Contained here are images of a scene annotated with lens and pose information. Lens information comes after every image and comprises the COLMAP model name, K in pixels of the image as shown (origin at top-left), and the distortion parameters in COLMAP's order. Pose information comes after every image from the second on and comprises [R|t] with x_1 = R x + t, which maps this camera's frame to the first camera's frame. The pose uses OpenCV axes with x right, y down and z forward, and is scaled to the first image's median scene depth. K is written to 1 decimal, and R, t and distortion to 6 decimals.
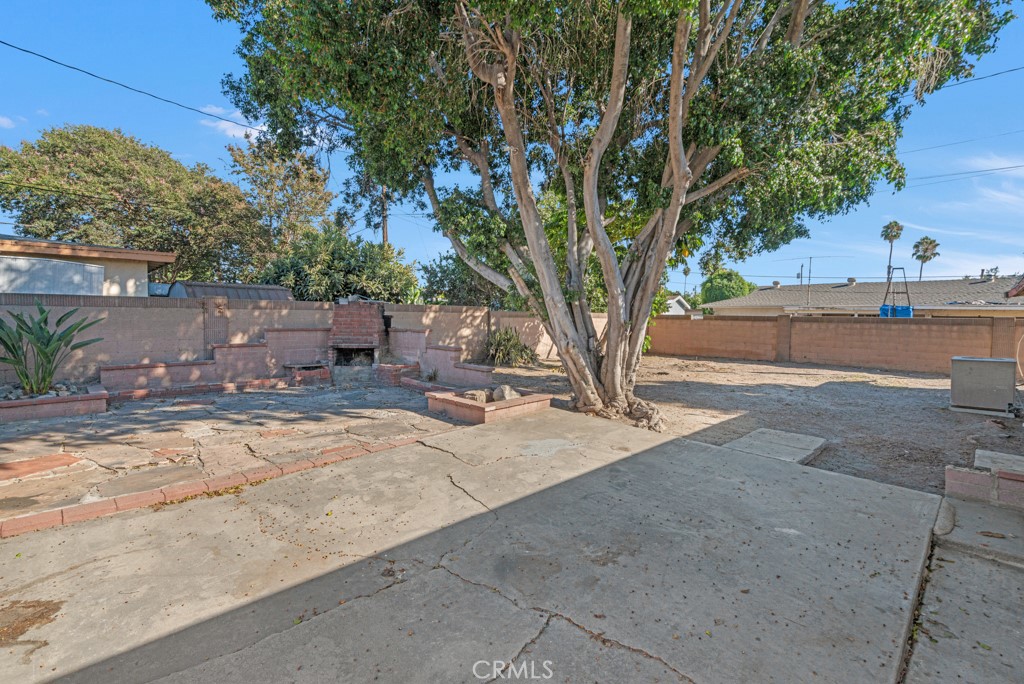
lens RADIAL K [[471.8, 0, 512.0], [0, 471.8, 342.0], [0, 0, 1]] dist [0.000237, 0.000032]
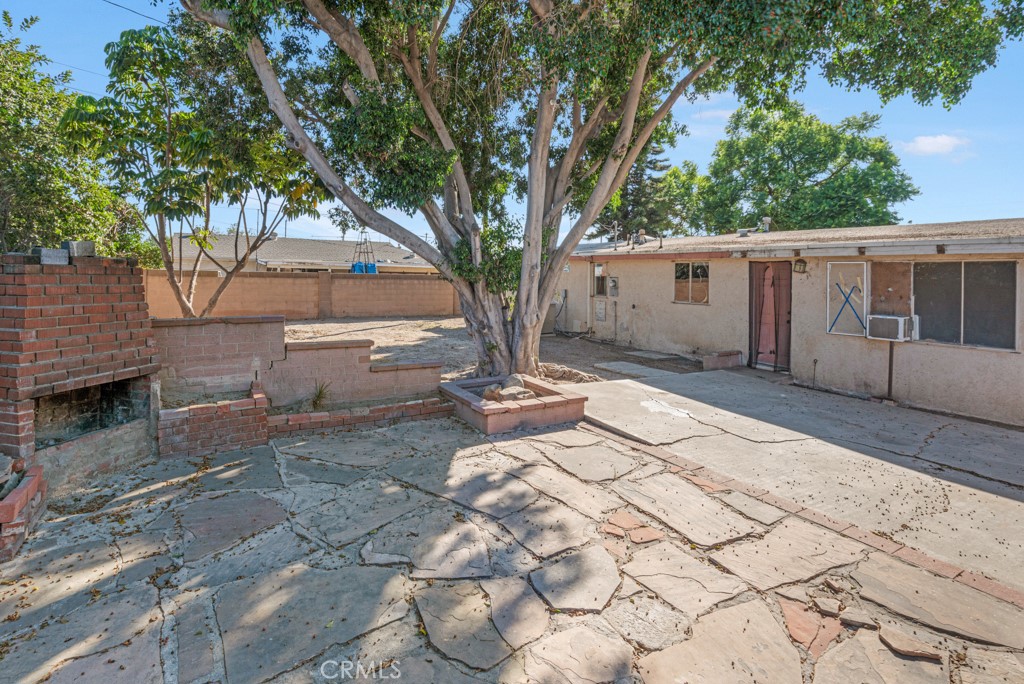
lens RADIAL K [[496.5, 0, 512.0], [0, 496.5, 342.0], [0, 0, 1]] dist [-0.002923, -0.000464]
pose [[0.227025, -0.140551, 0.963694, -0.402004], [0.040361, 0.990039, 0.134885, -0.037610], [-0.973052, 0.008273, 0.230436, 0.383126]]
